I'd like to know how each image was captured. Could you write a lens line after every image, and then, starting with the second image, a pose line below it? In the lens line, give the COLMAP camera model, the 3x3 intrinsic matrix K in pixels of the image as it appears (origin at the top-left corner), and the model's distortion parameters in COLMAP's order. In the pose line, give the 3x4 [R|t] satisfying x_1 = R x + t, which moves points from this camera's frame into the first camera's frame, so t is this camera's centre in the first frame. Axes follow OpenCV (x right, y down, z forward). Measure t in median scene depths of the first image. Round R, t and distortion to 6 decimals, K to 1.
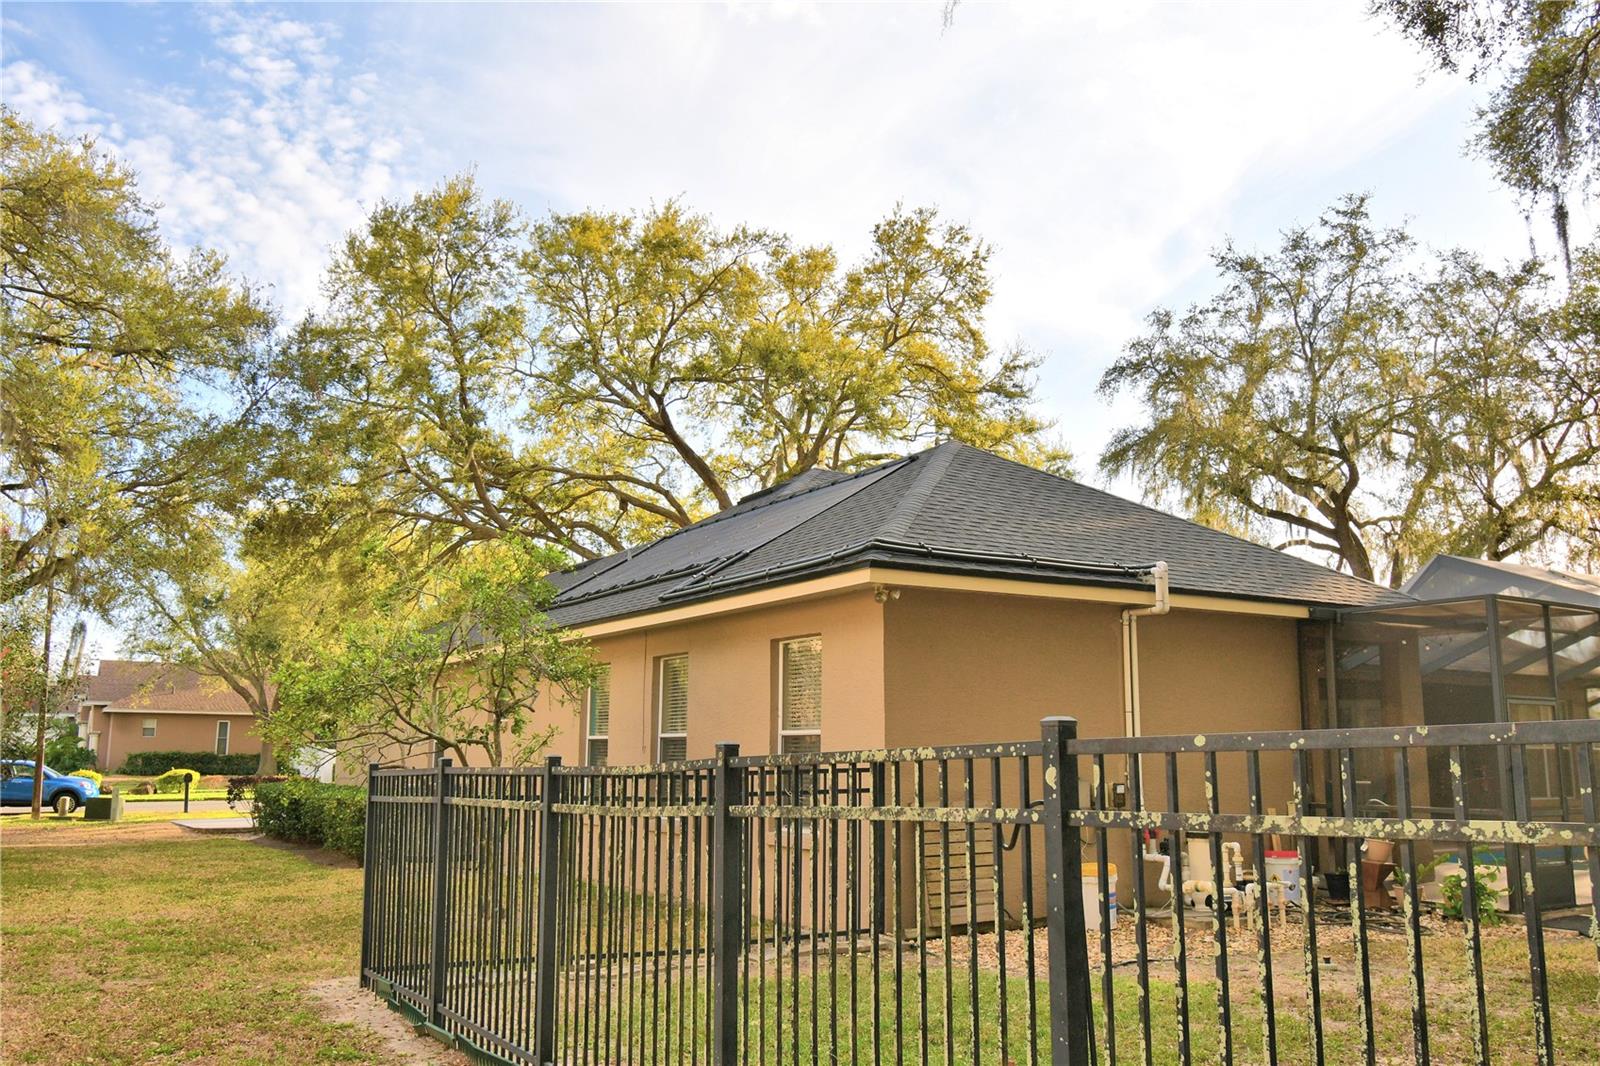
lens RADIAL K [[1326.6, 0, 800.0], [0, 1326.6, 533.0], [0, 0, 1]] dist [0.003231, -0.001208]
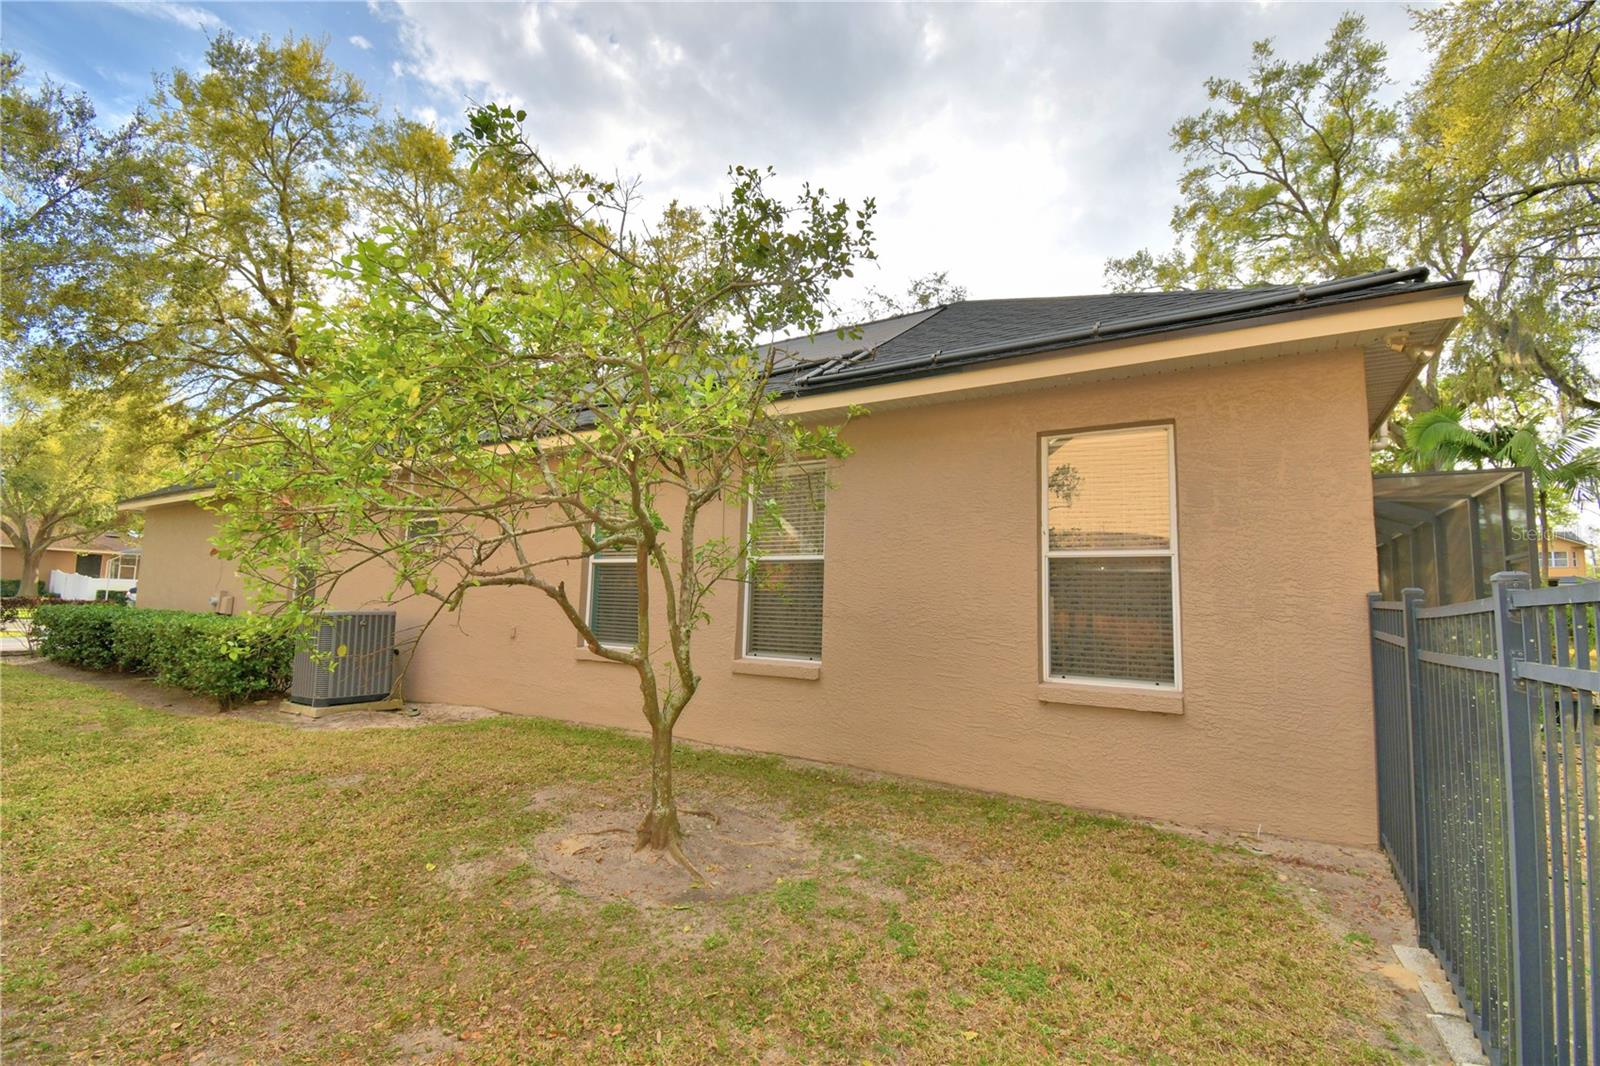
lens RADIAL K [[701.9, 0, 800.0], [0, 701.9, 533.0], [0, 0, 1]] dist [0.019200, -0.024789]
pose [[0.890604, 0.058410, 0.451014, -0.121552], [-0.092708, 0.994211, 0.054310, 0.048354], [-0.445231, -0.090181, 0.890863, 0.260736]]
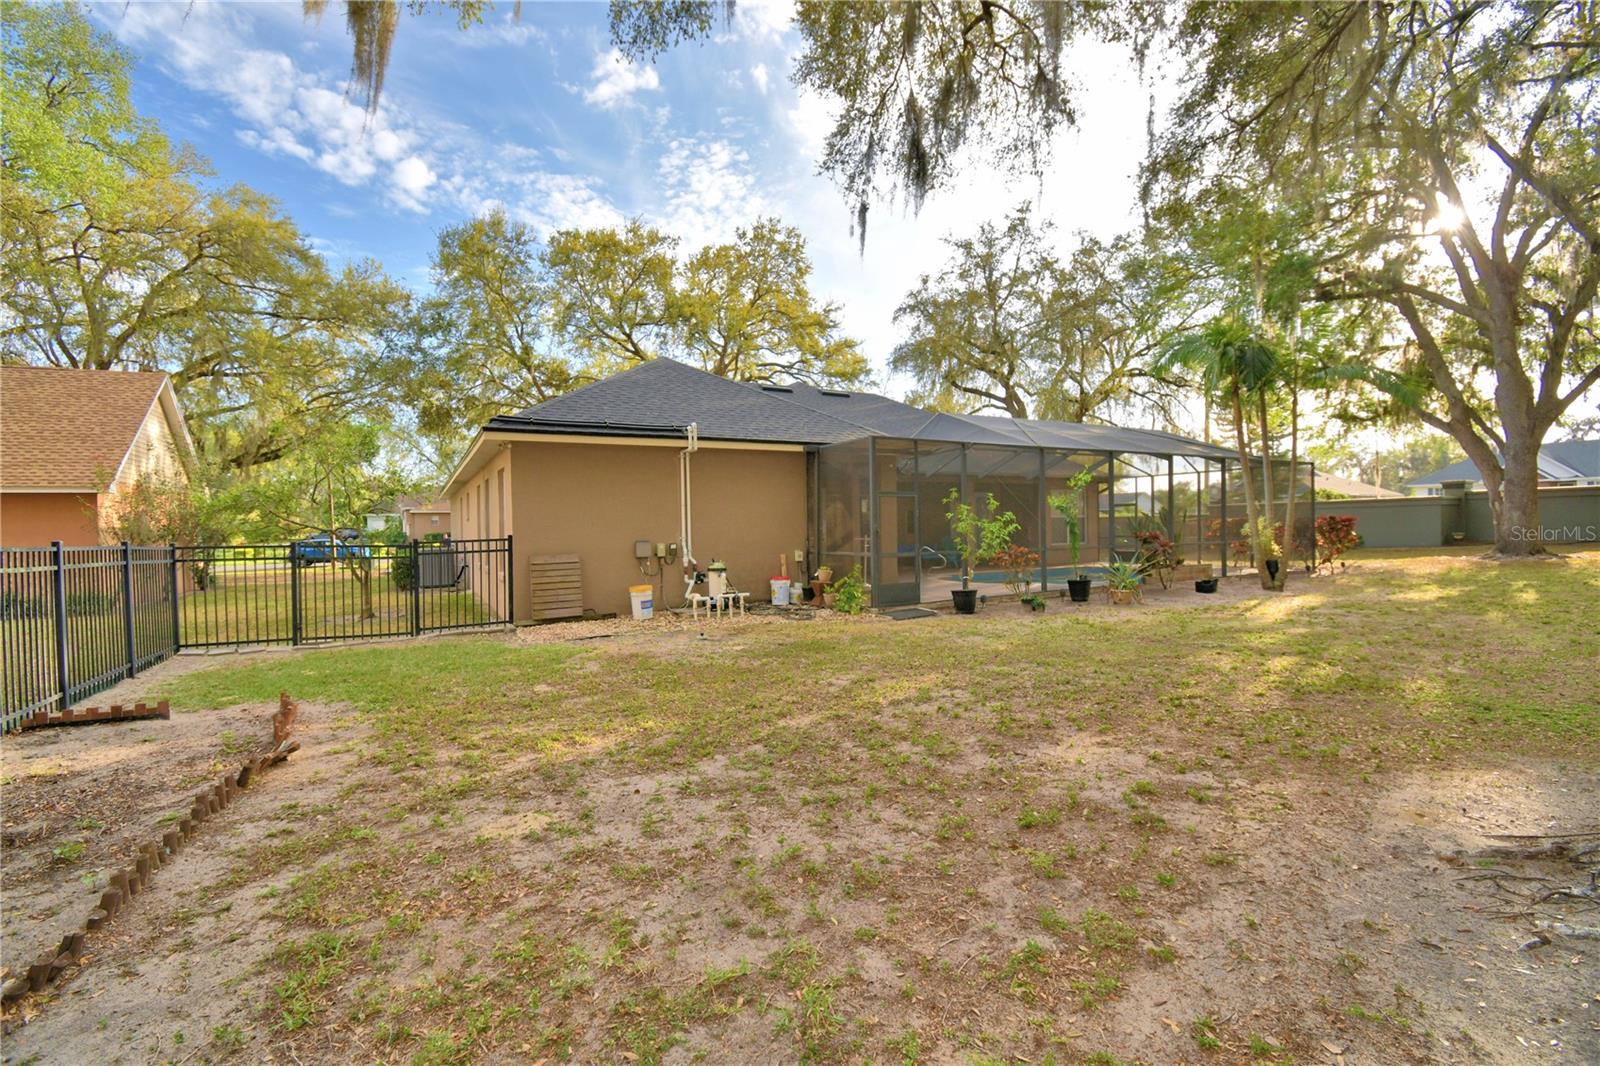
lens RADIAL K [[701.9, 0, 800.0], [0, 701.9, 533.0], [0, 0, 1]] dist [0.019200, -0.024789]
pose [[0.998875, -0.024579, -0.040547, 0.155346], [0.031366, 0.983831, 0.176329, 0.001902], [0.035557, -0.177403, 0.983496, 0.012211]]
